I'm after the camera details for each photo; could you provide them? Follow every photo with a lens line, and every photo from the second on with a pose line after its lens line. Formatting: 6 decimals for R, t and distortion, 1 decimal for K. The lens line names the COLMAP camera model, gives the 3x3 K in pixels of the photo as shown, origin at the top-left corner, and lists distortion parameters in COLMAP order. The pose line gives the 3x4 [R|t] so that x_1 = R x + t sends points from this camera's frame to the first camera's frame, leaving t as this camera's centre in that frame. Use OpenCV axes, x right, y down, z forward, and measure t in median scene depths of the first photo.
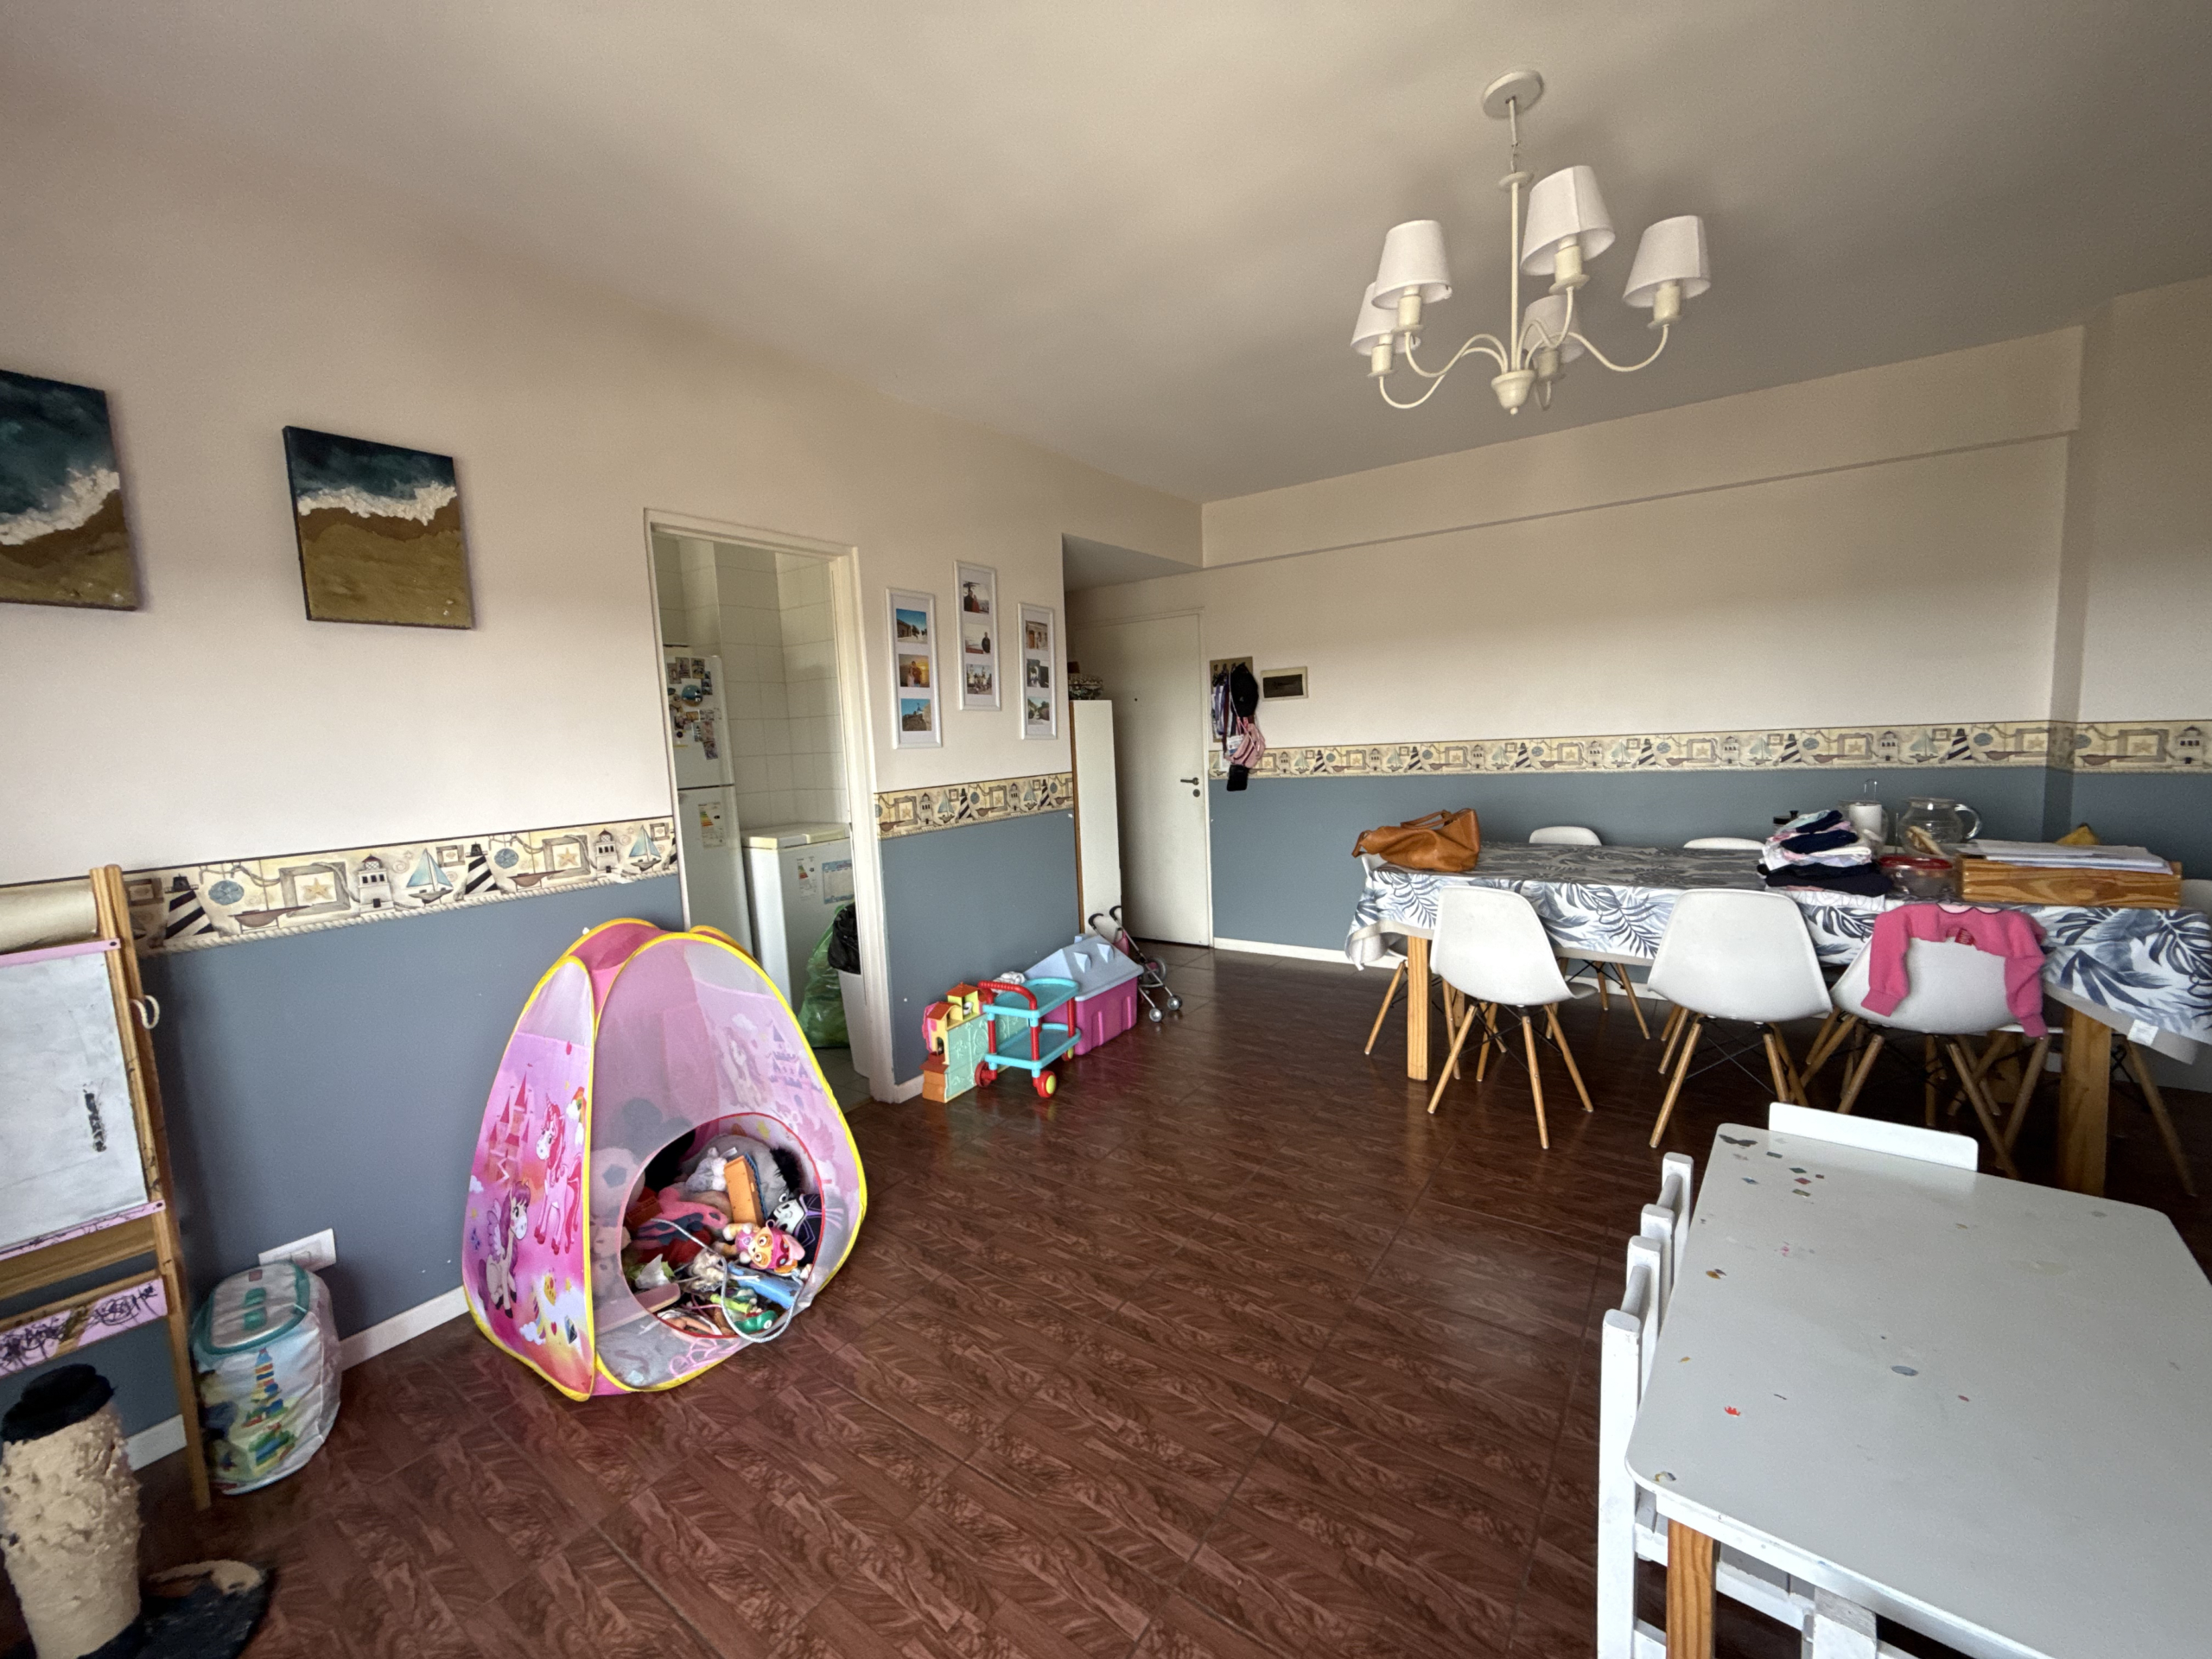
lens RADIAL K [[880.7, 0, 1106.0], [0, 880.7, 829.5], [0, 0, 1]] dist [-0.012905, 0.000031]
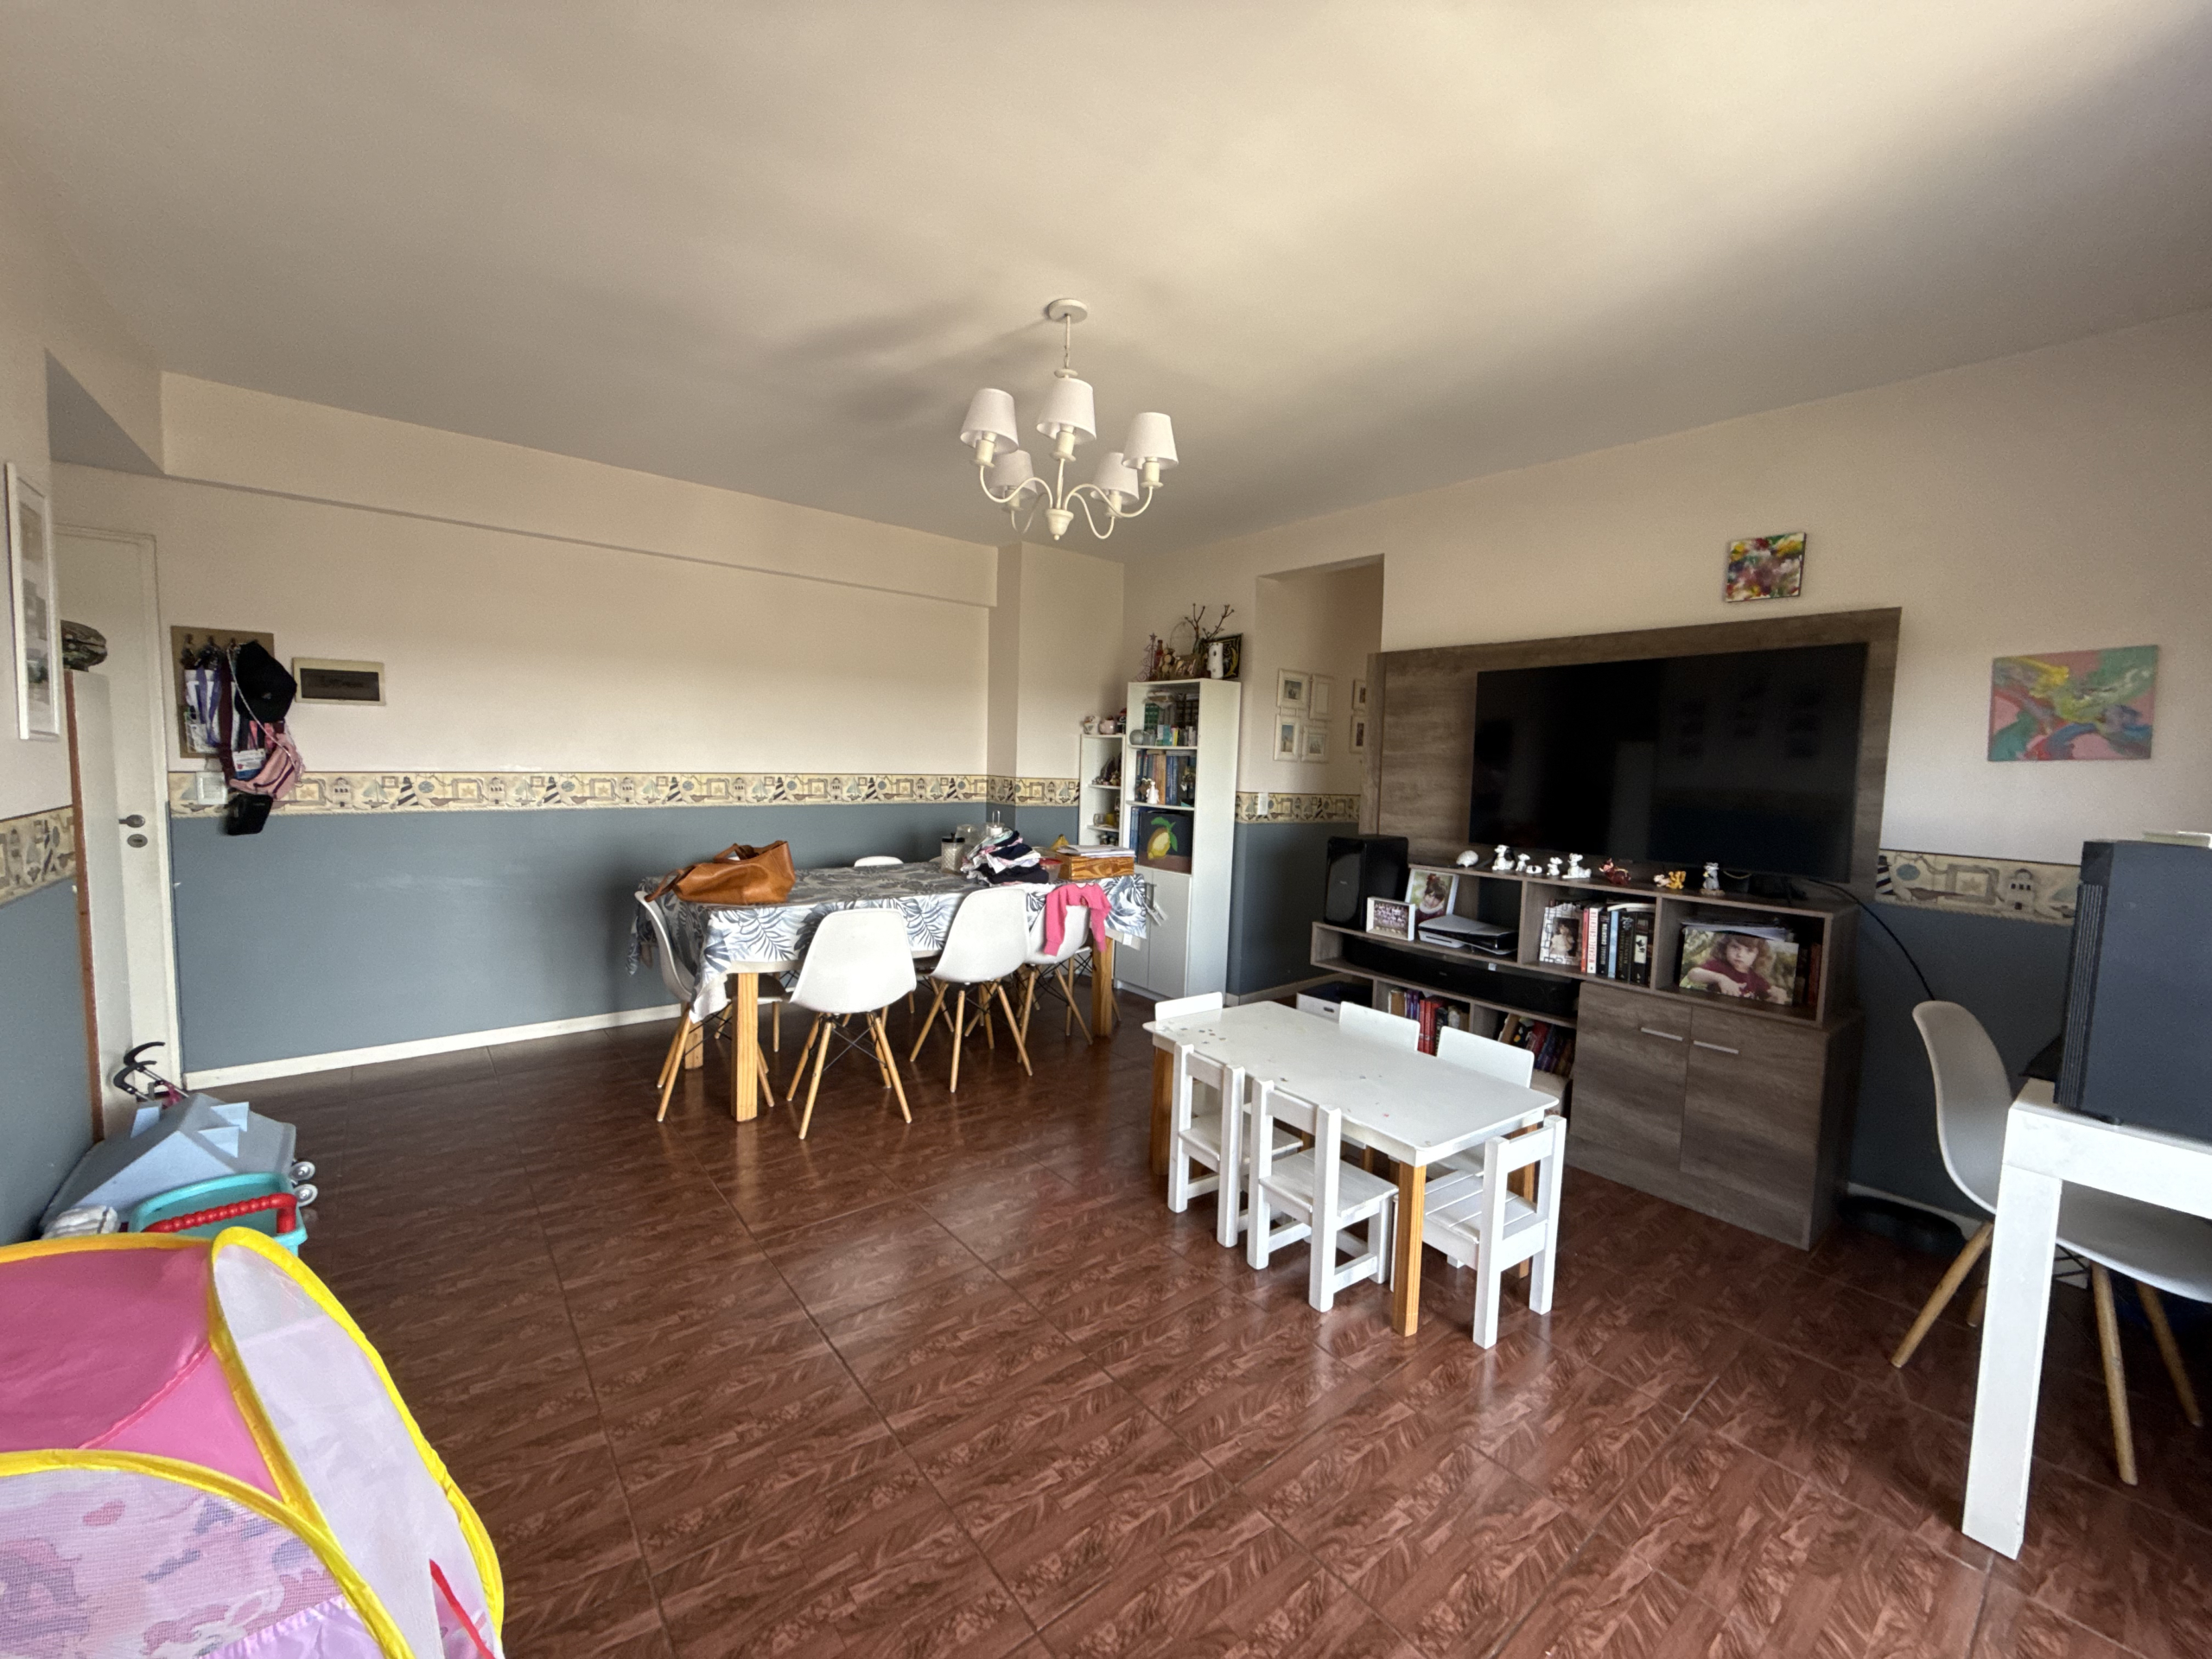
lens RADIAL K [[882.4, 0, 1115.4], [0, 882.4, 819.3], [0, 0, 1]] dist [-0.014505, 0.000173]
pose [[0.256242, -0.008949, 0.966571, -0.443704], [0.066694, 0.997738, -0.008443, -0.010587], [-0.964309, 0.066628, 0.256259, 0.322421]]
